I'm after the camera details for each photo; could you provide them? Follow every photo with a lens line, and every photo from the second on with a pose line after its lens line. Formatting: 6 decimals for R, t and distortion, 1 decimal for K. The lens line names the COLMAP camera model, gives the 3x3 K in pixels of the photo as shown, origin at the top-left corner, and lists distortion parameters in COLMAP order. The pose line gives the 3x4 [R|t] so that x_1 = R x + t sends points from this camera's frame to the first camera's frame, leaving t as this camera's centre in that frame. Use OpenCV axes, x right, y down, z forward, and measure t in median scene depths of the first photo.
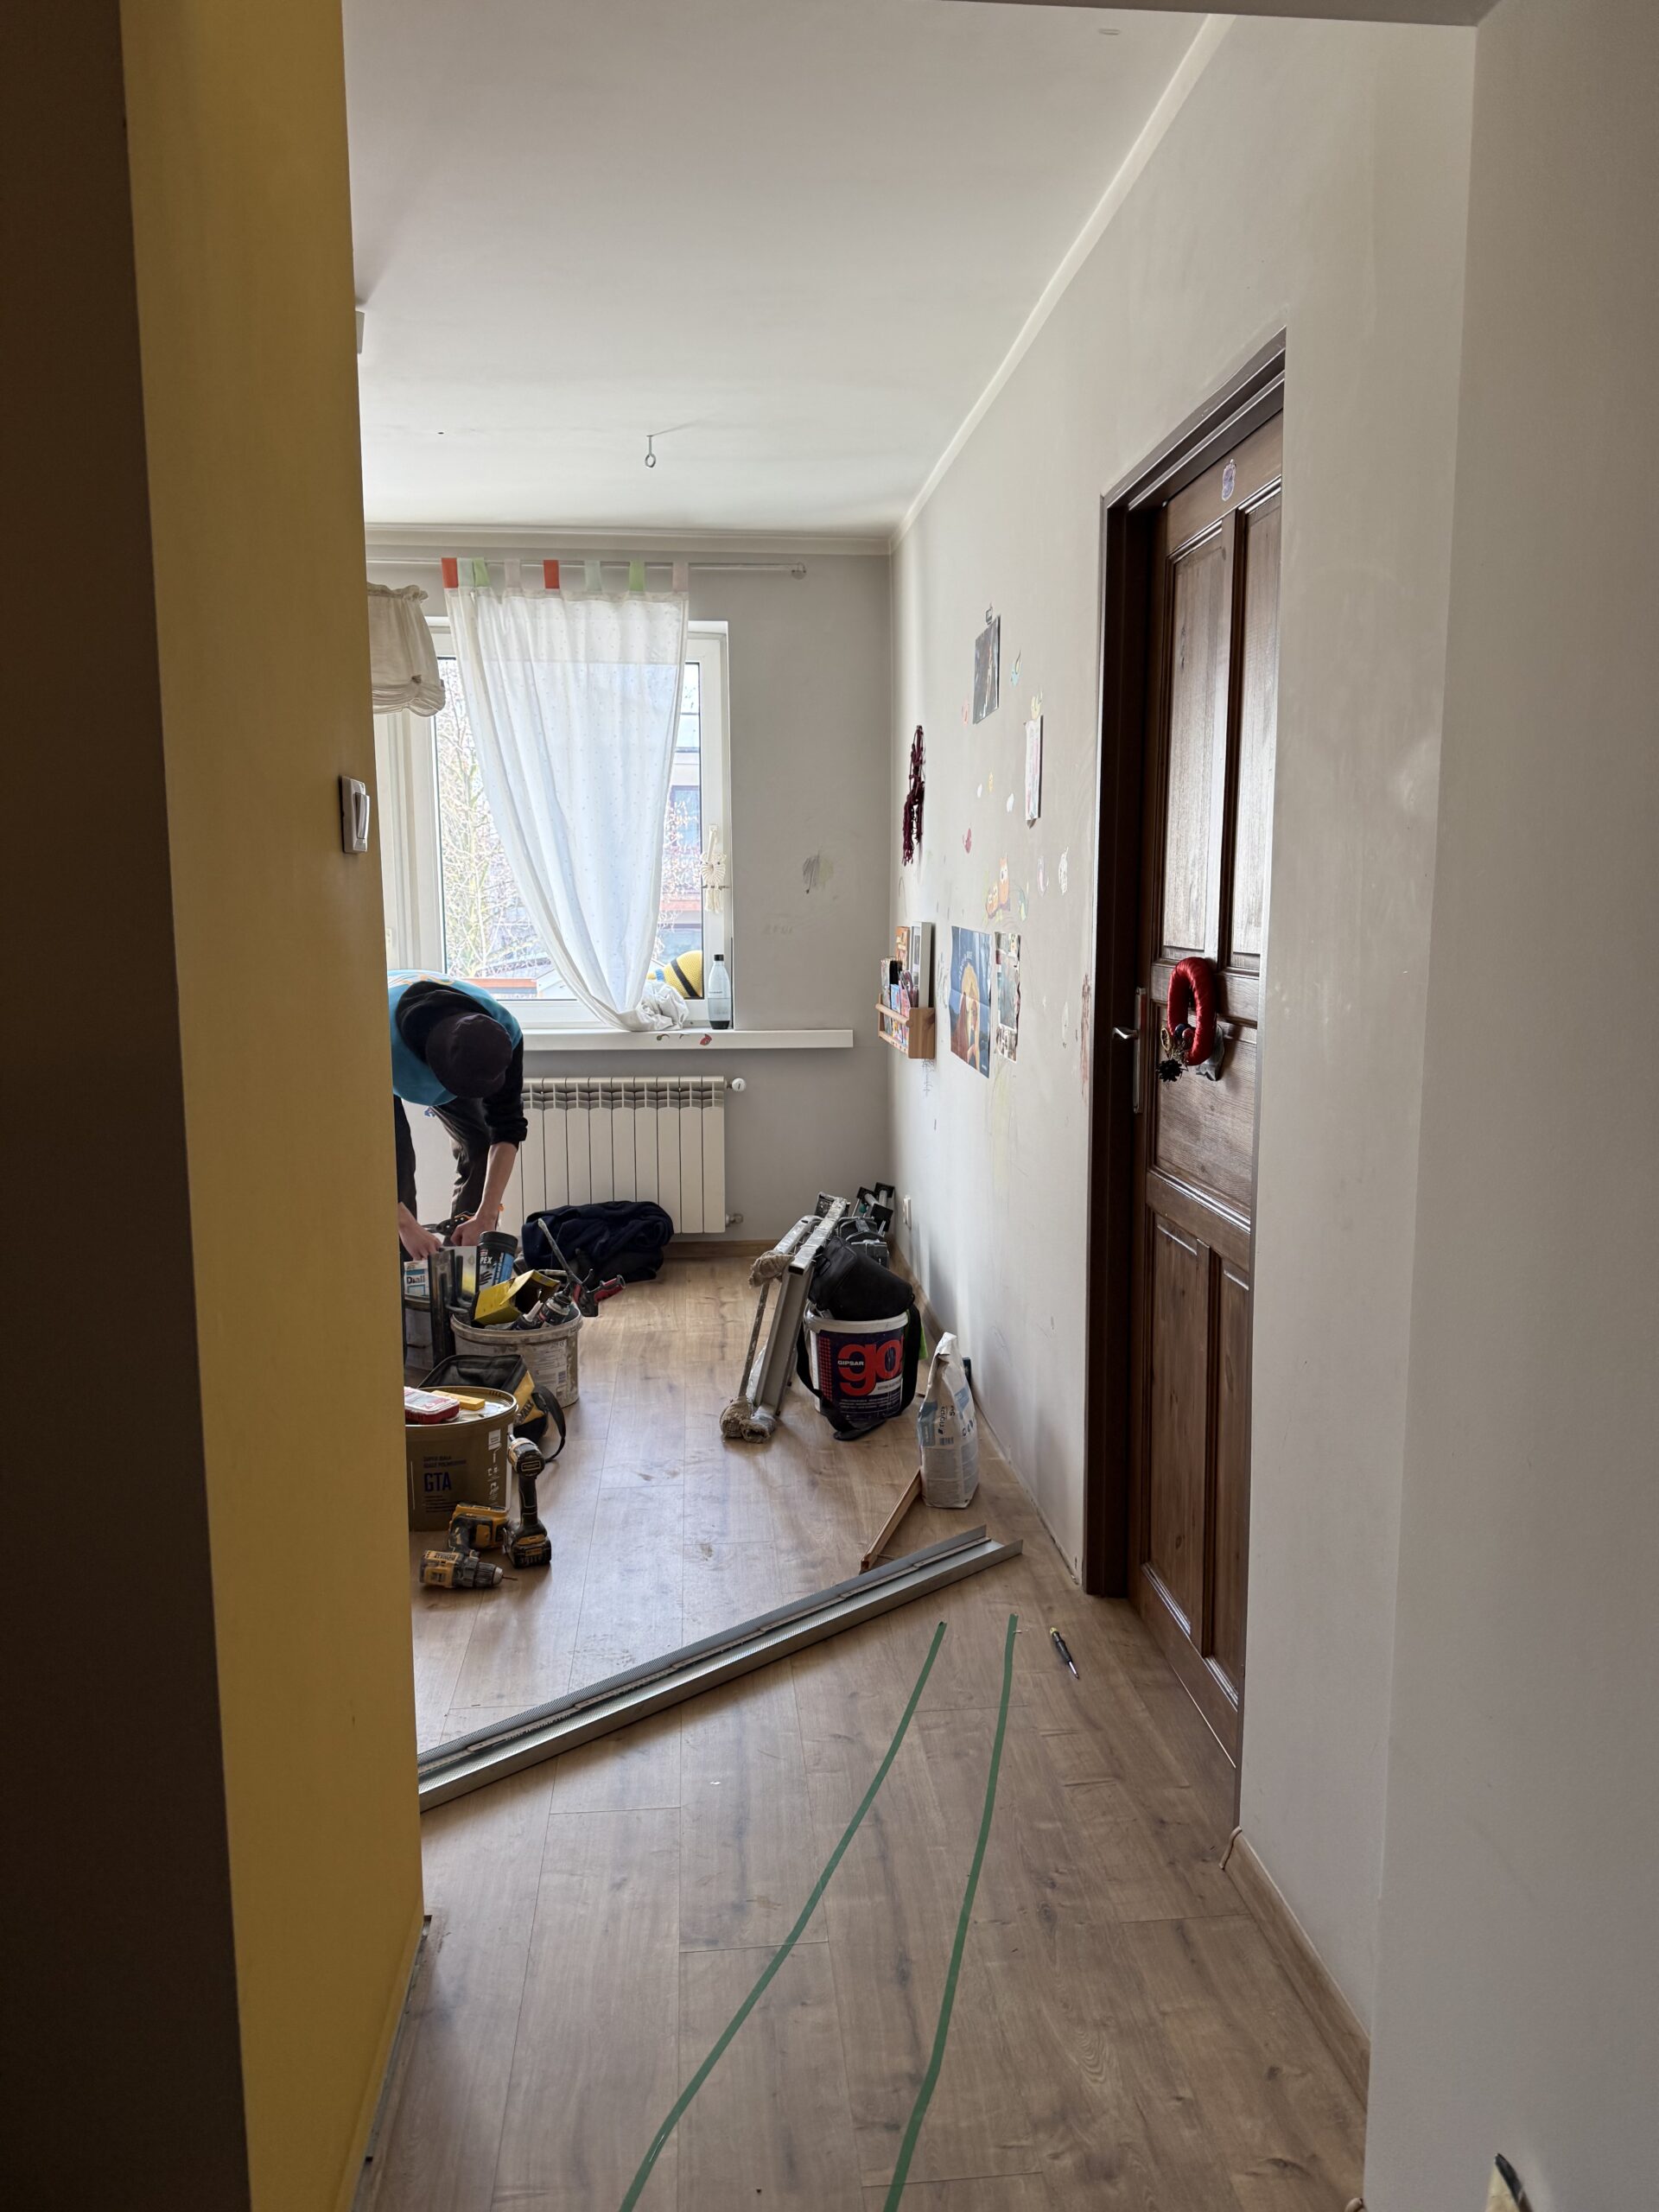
lens RADIAL K [[1524.7, 0, 833.5], [0, 1524.7, 1099.0], [0, 0, 1]] dist [0.037570, -0.000893]
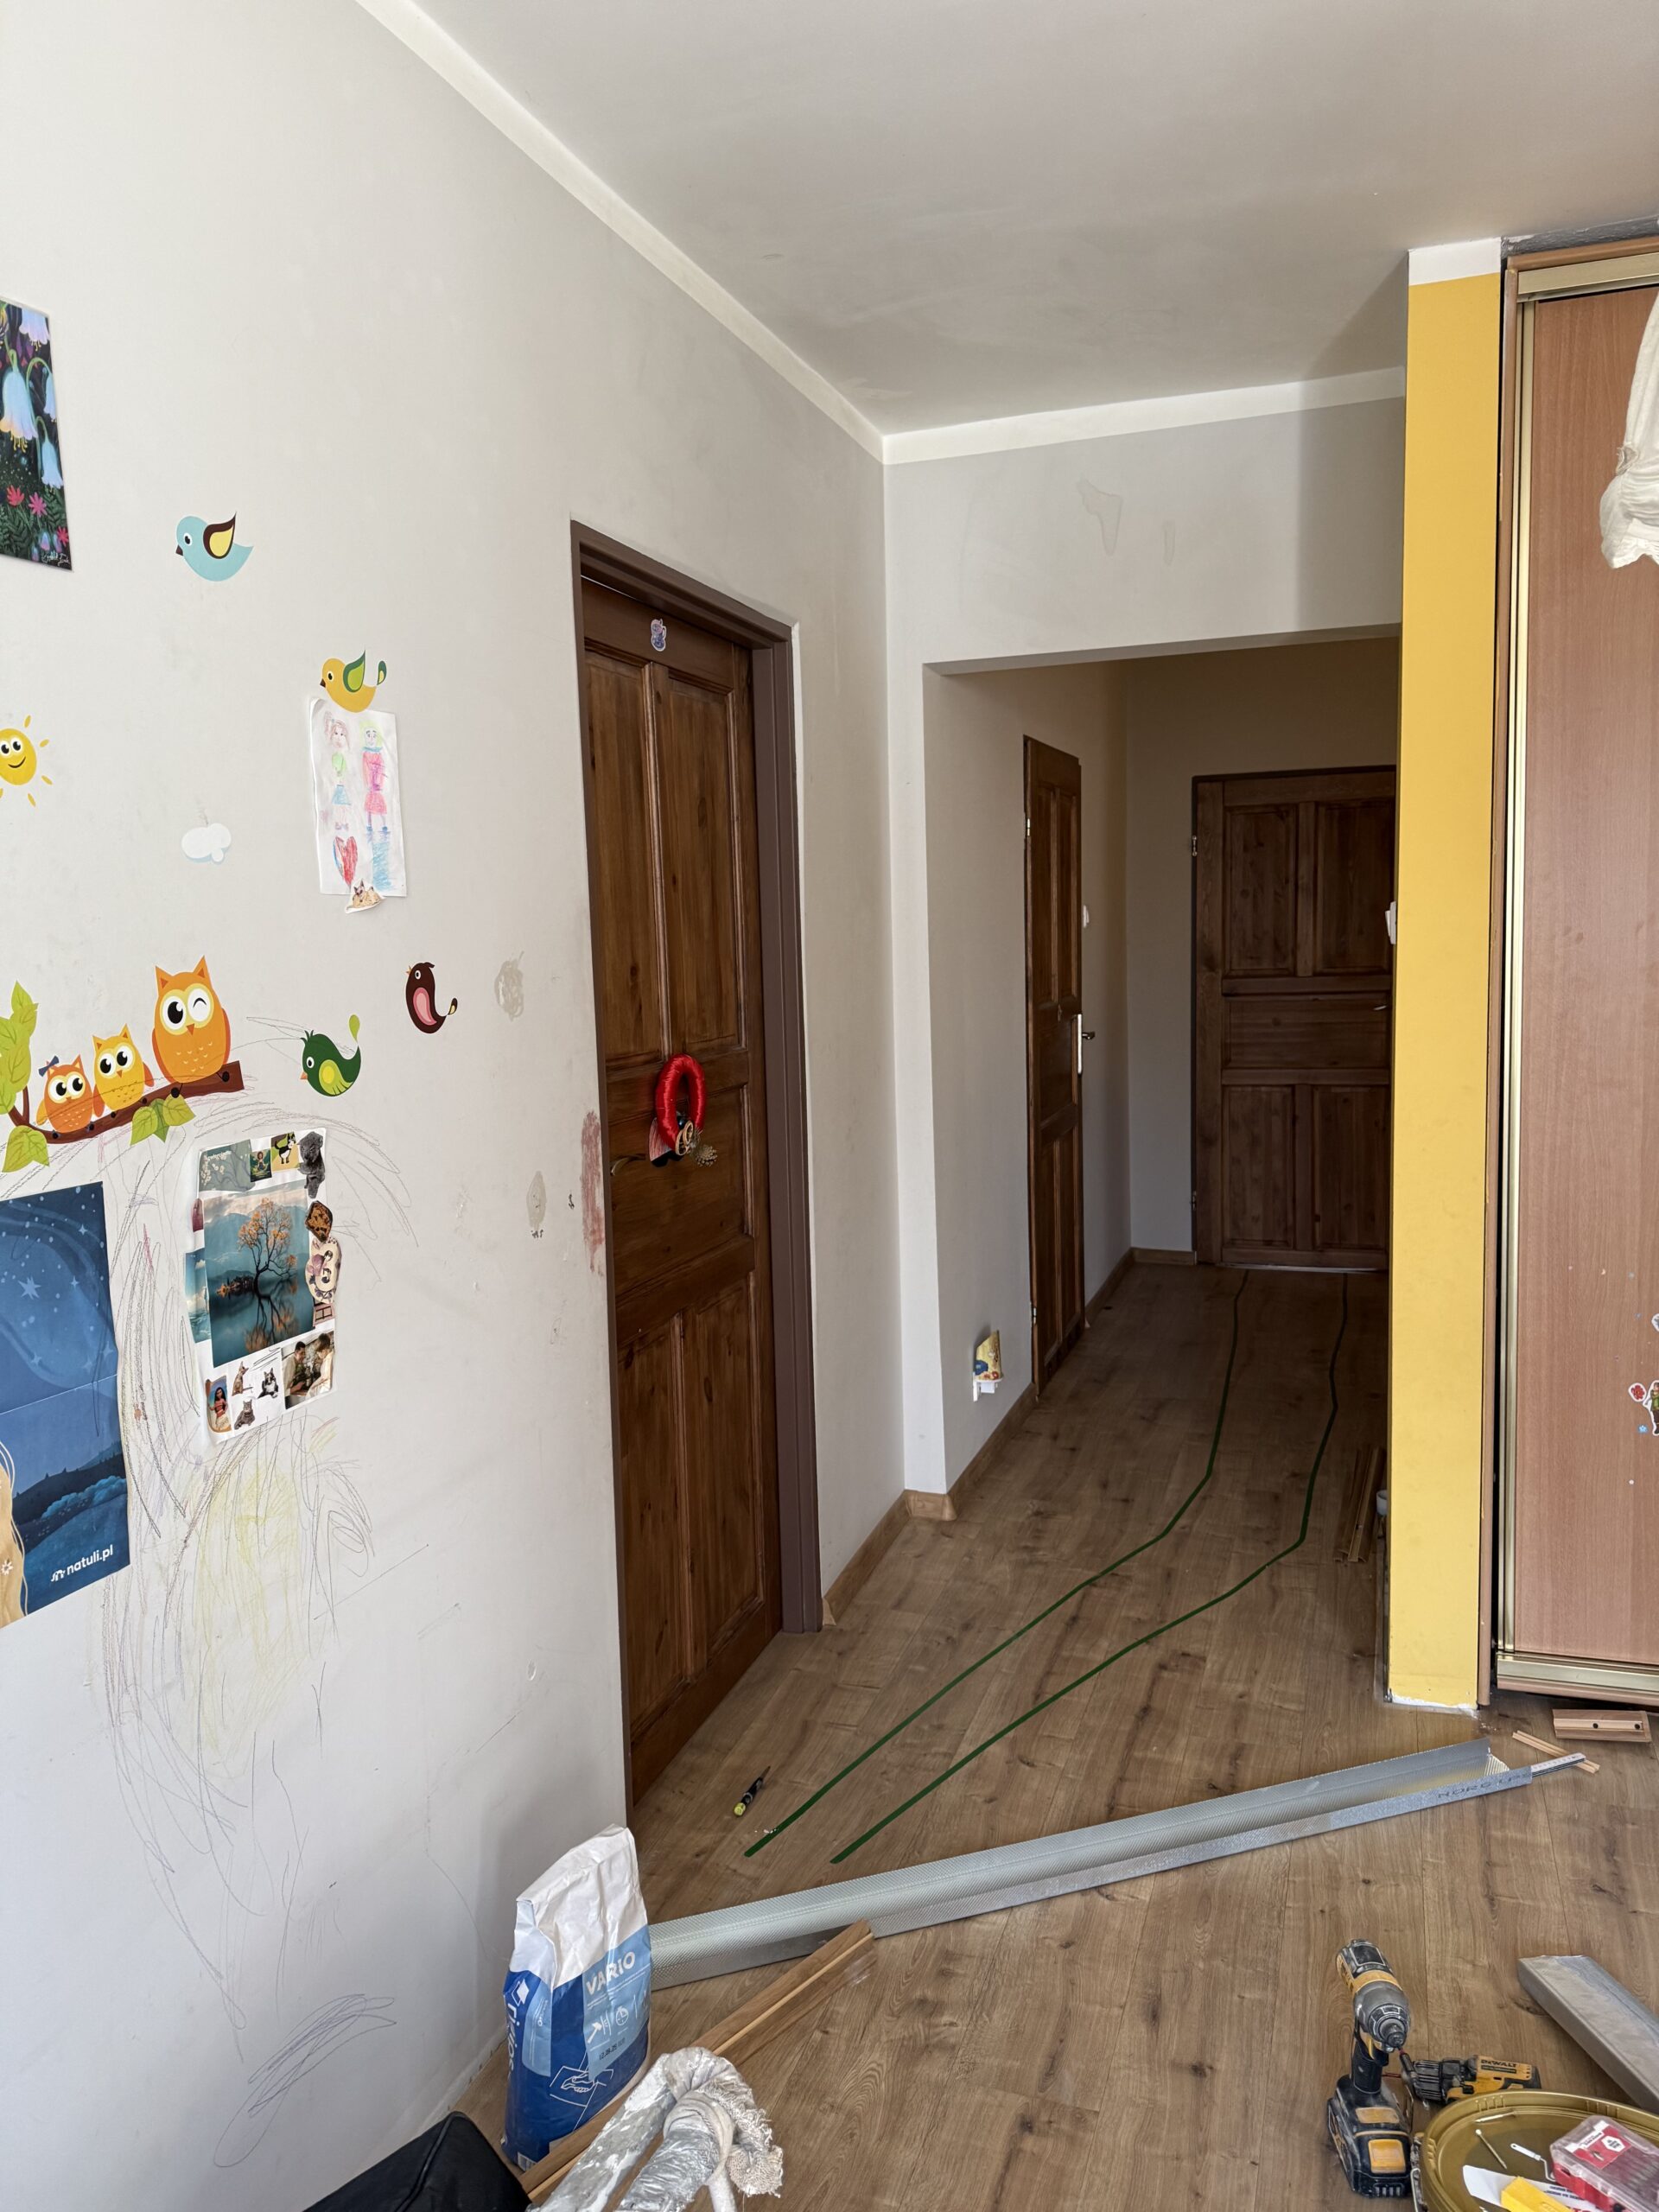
lens RADIAL K [[1543.0, 0, 842.4], [0, 1543.0, 1104.4], [0, 0, 1]] dist [0.033545, -0.067247]
pose [[-0.908196, -0.018395, 0.418140, -0.321311], [0.088315, 0.968118, 0.234410, -0.295576], [-0.409121, 0.249818, -0.877617, 1.879513]]
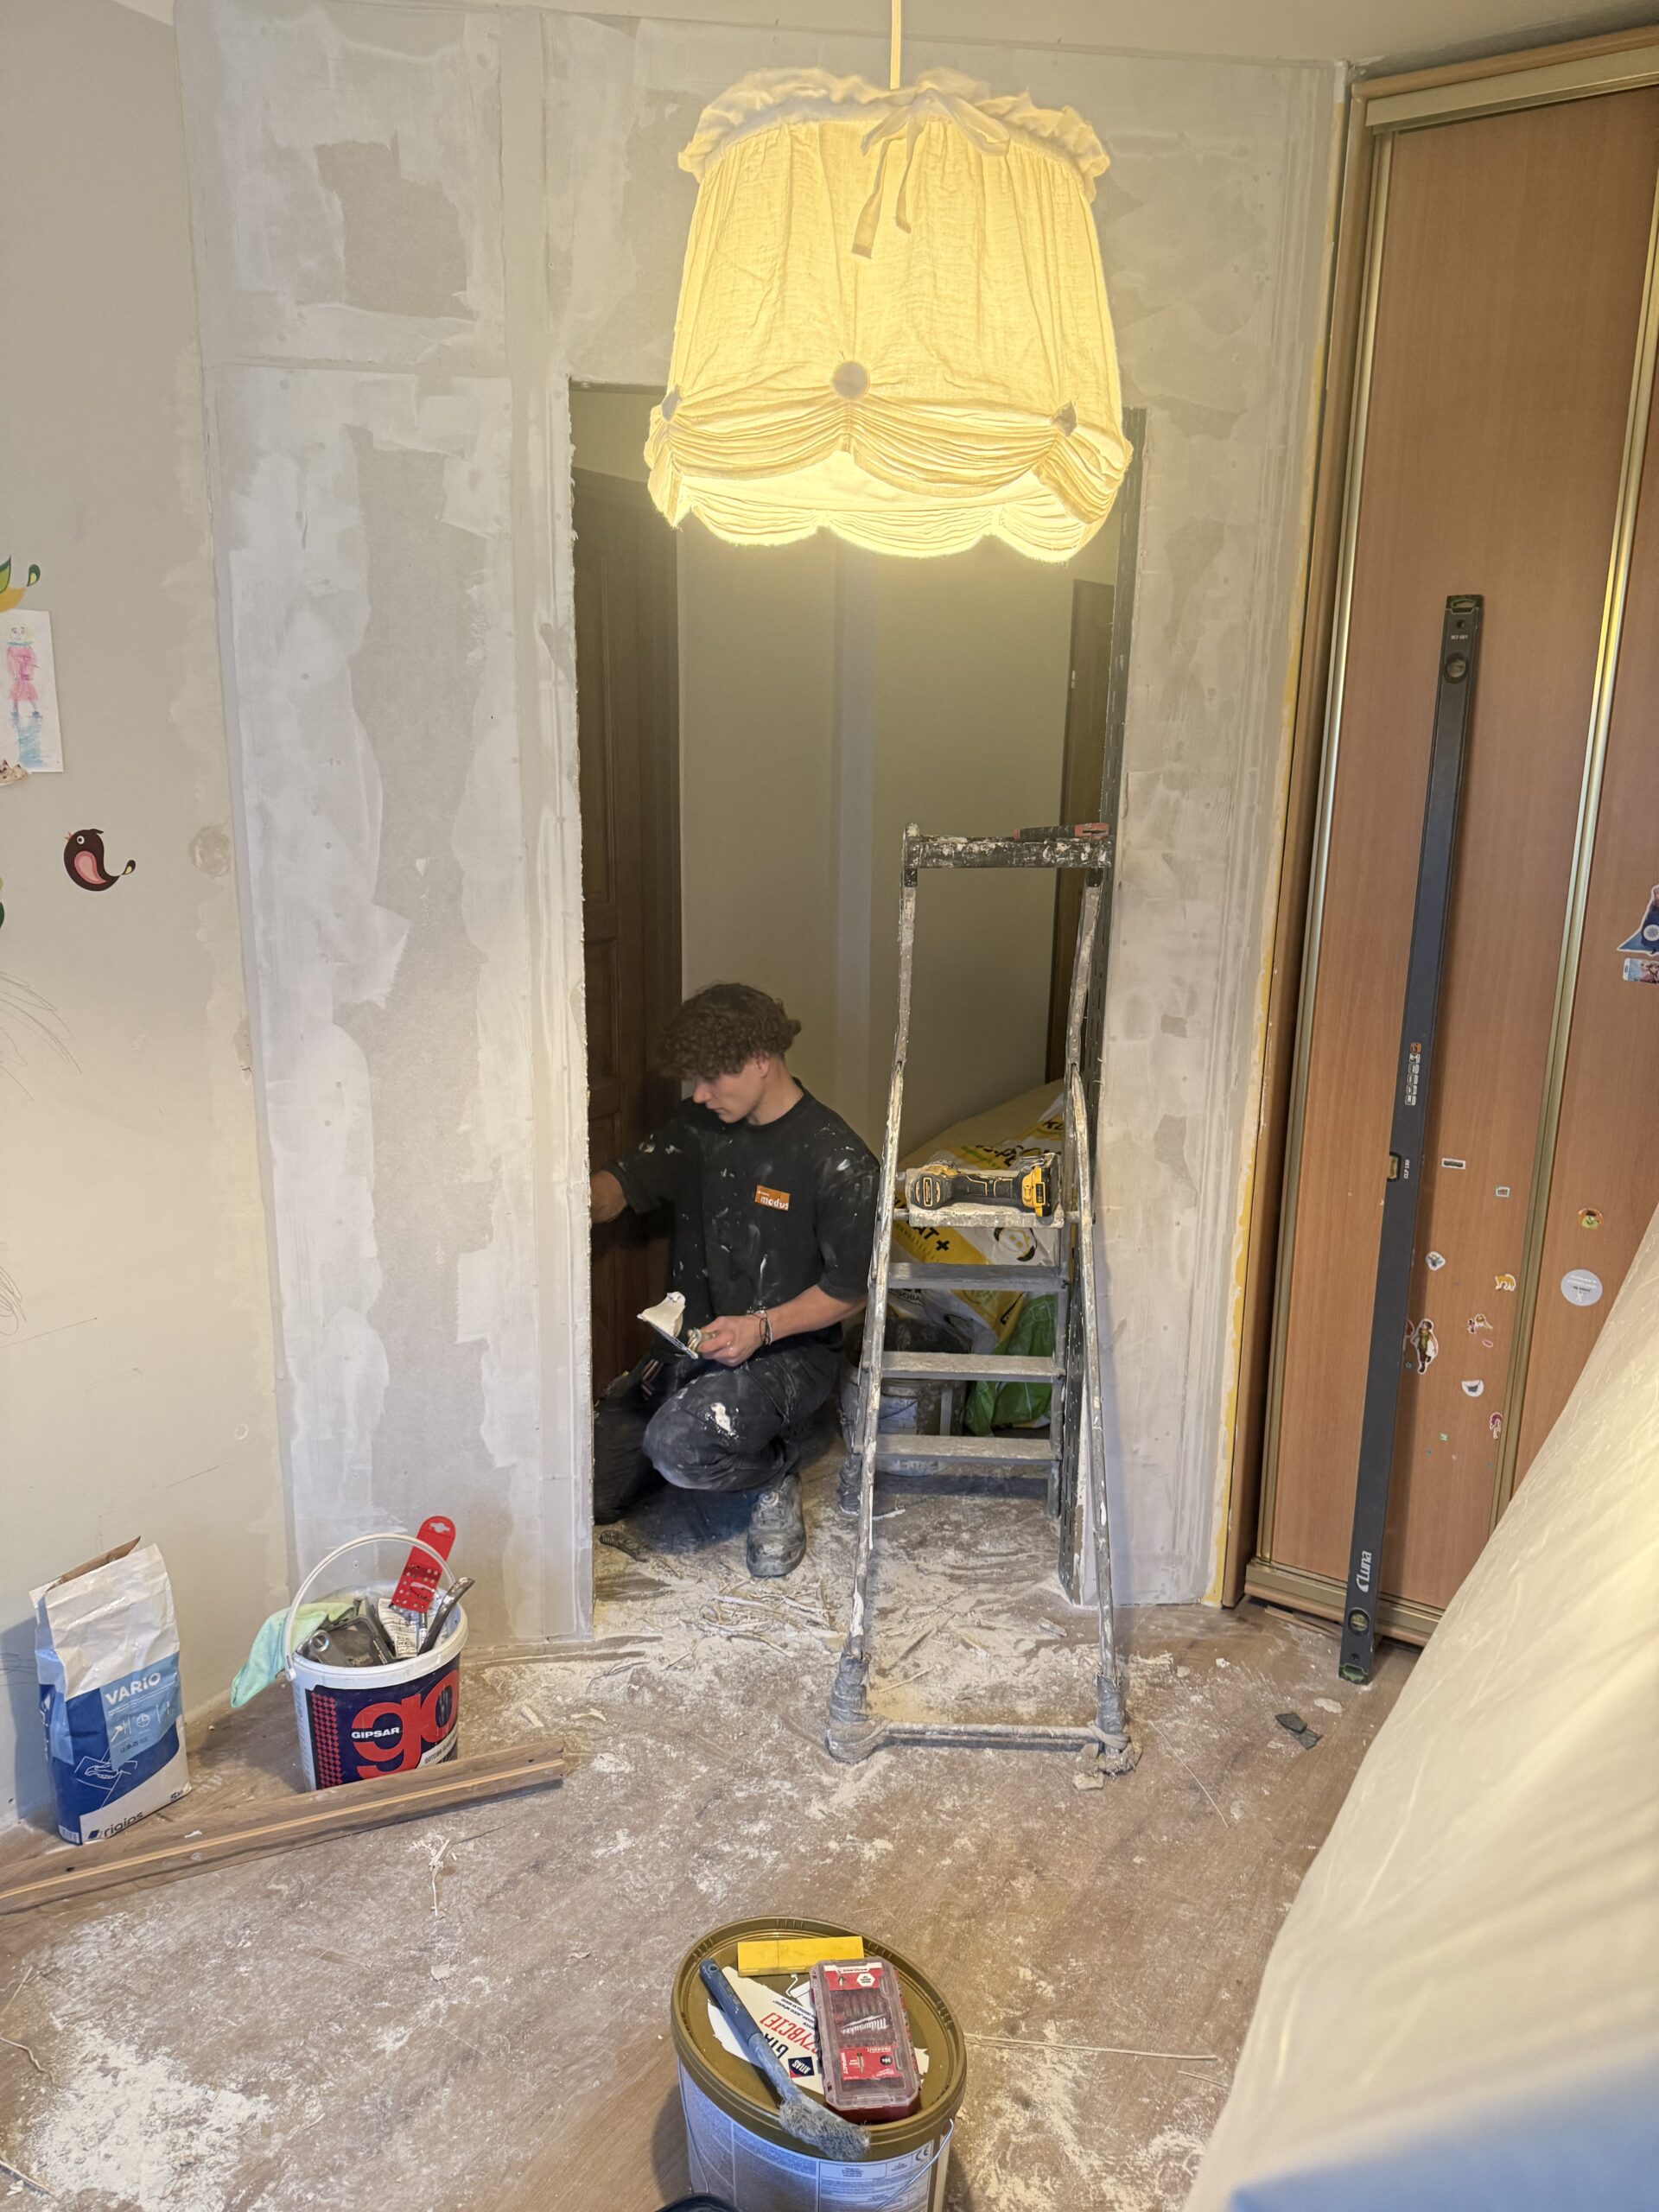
lens RADIAL K [[1554.0, 0, 829.5], [0, 1554.0, 1106.0], [0, 0, 1]] dist [0.000005, 0.002048]
pose [[-0.781927, -0.154096, 0.604023, -0.690658], [0.071396, 0.940450, 0.332349, -0.318259], [-0.619268, 0.302998, -0.724362, 1.710948]]
